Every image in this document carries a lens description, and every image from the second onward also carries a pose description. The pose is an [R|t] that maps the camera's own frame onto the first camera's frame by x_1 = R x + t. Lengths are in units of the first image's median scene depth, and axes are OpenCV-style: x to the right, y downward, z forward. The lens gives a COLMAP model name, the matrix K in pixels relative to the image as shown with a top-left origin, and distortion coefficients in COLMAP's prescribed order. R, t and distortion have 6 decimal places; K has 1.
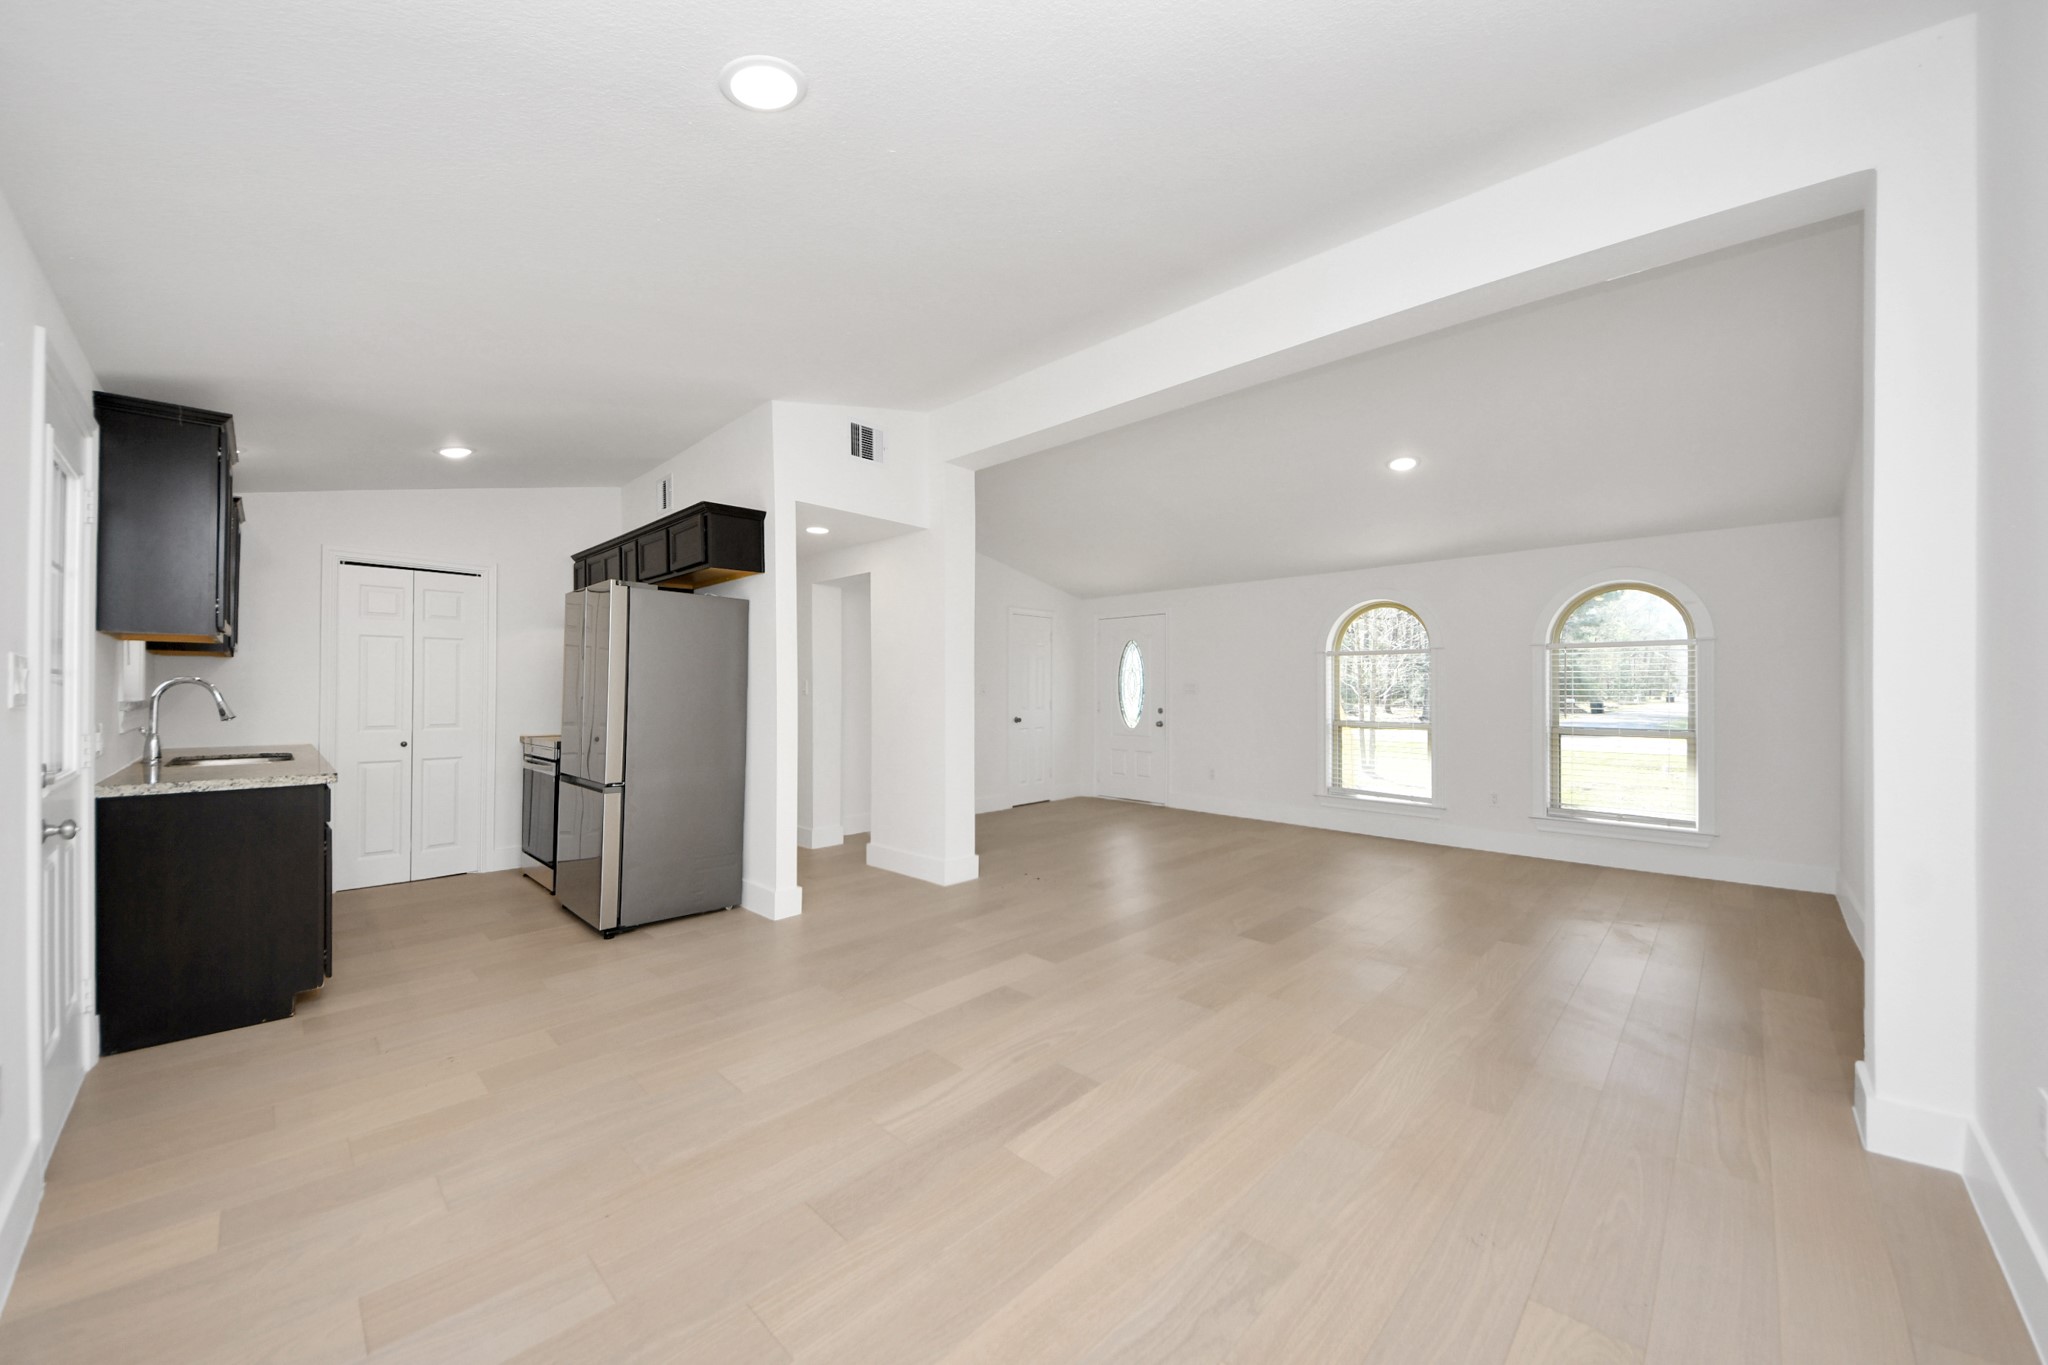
lens RADIAL K [[752.7, 0, 1024.0], [0, 752.7, 682.5], [0, 0, 1]] dist [-0.038620, -0.000052]
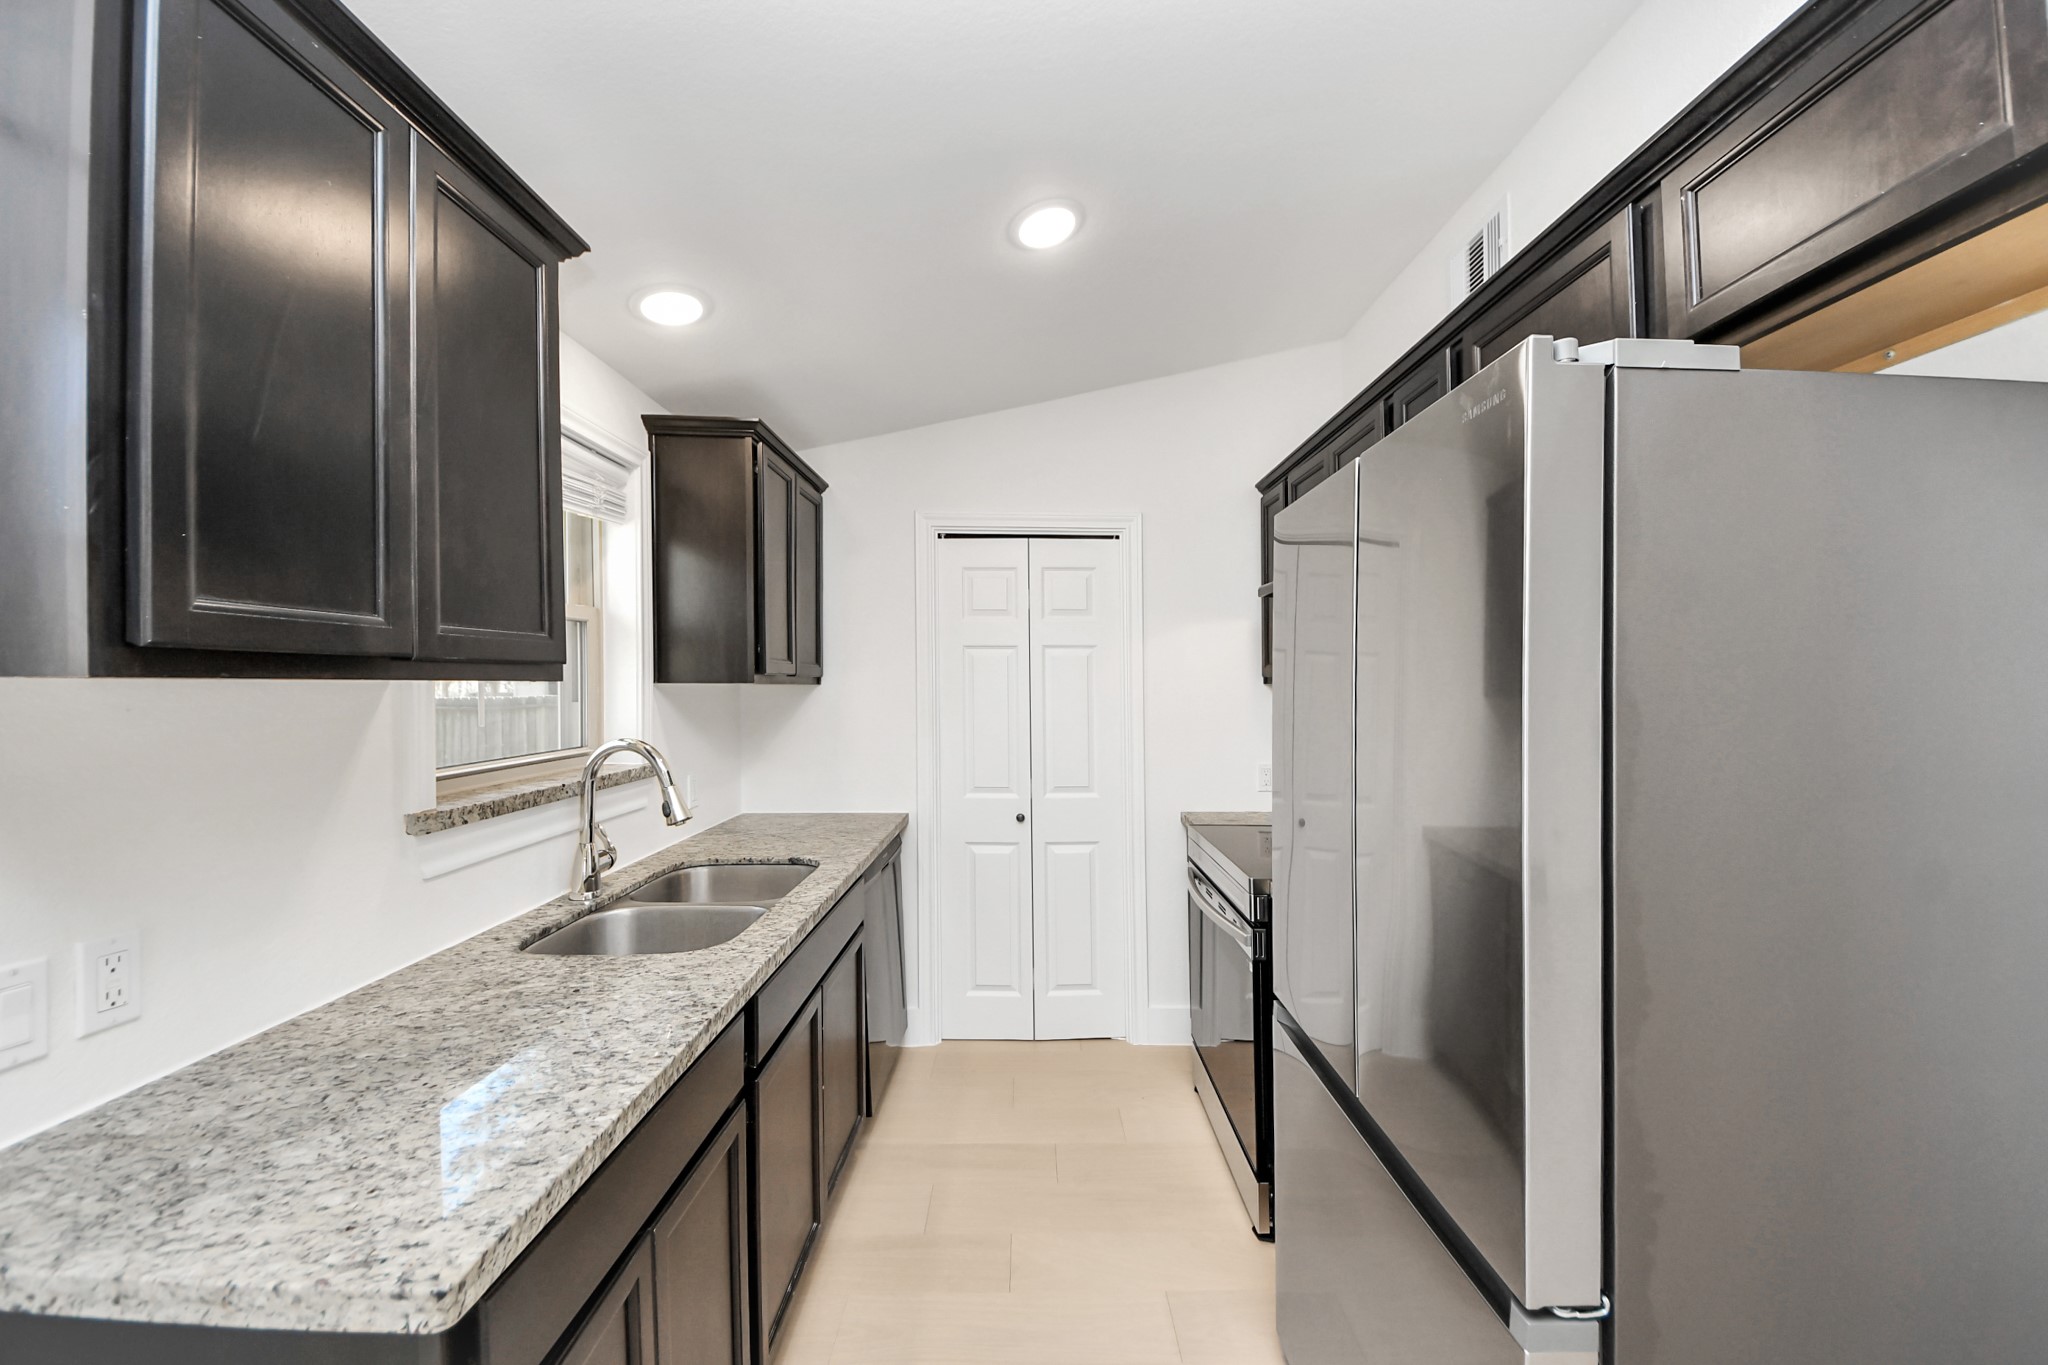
lens RADIAL K [[744.5, 0, 1040.4], [0, 744.5, 687.4], [0, 0, 1]] dist [0.001489, -0.000087]
pose [[0.708580, 0.000941, -0.705630, -0.398844], [0.015309, 0.999743, 0.016706, -0.037885], [0.705465, -0.022640, 0.708383, 0.579874]]
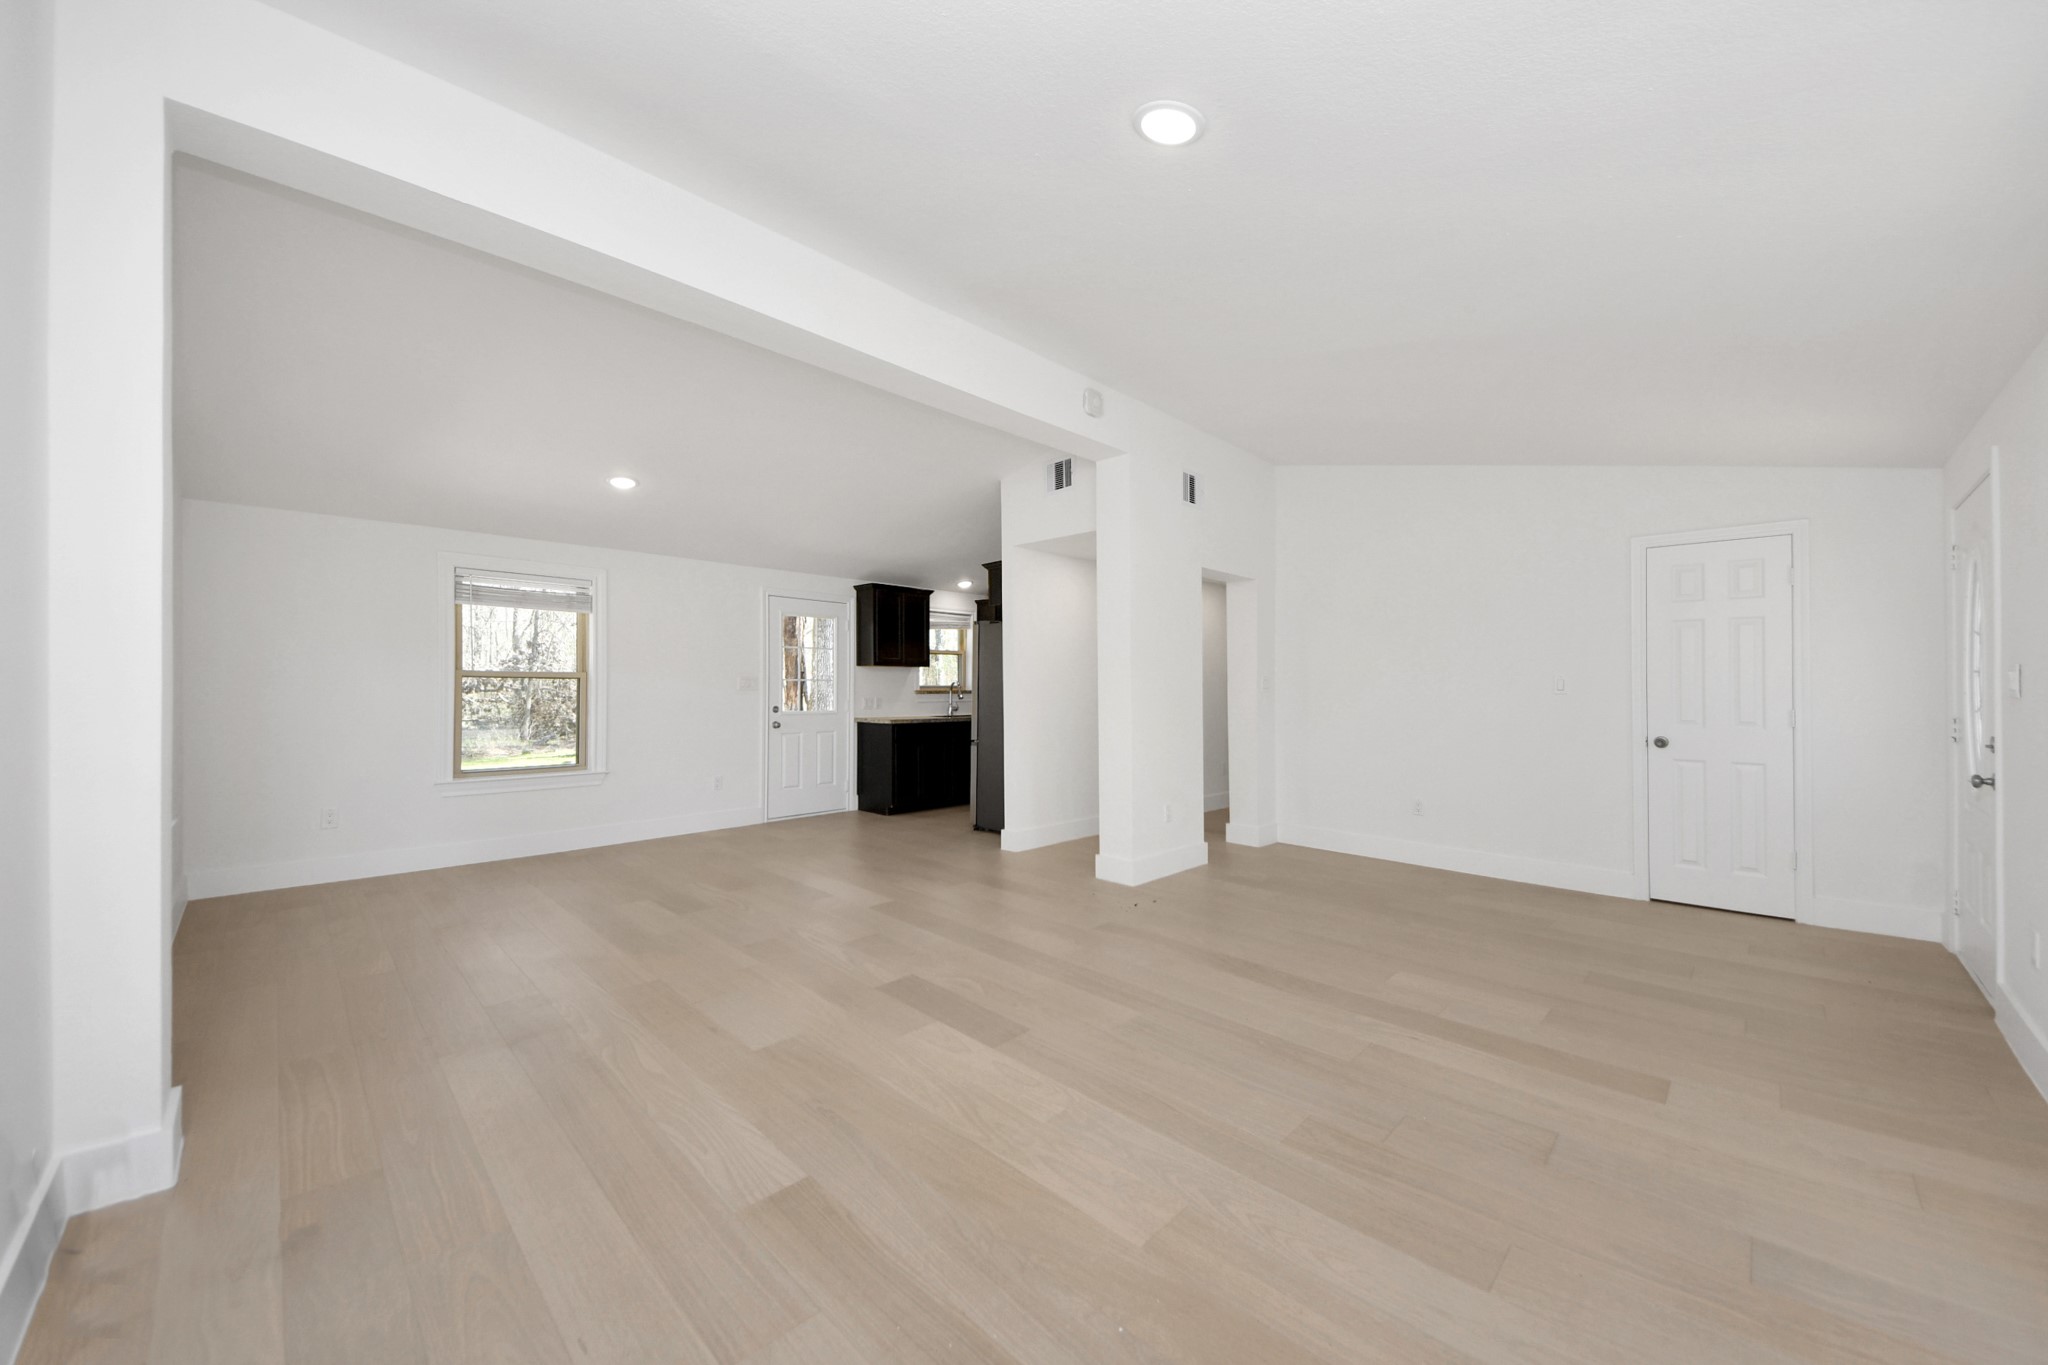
lens RADIAL K [[744.5, 0, 1040.4], [0, 744.5, 687.4], [0, 0, 1]] dist [0.001489, -0.000087]
pose [[-0.005945, 0.003404, -0.999977, 0.881440], [0.011499, 0.999928, 0.003336, 0.004368], [0.999916, -0.011479, -0.005983, 0.897195]]
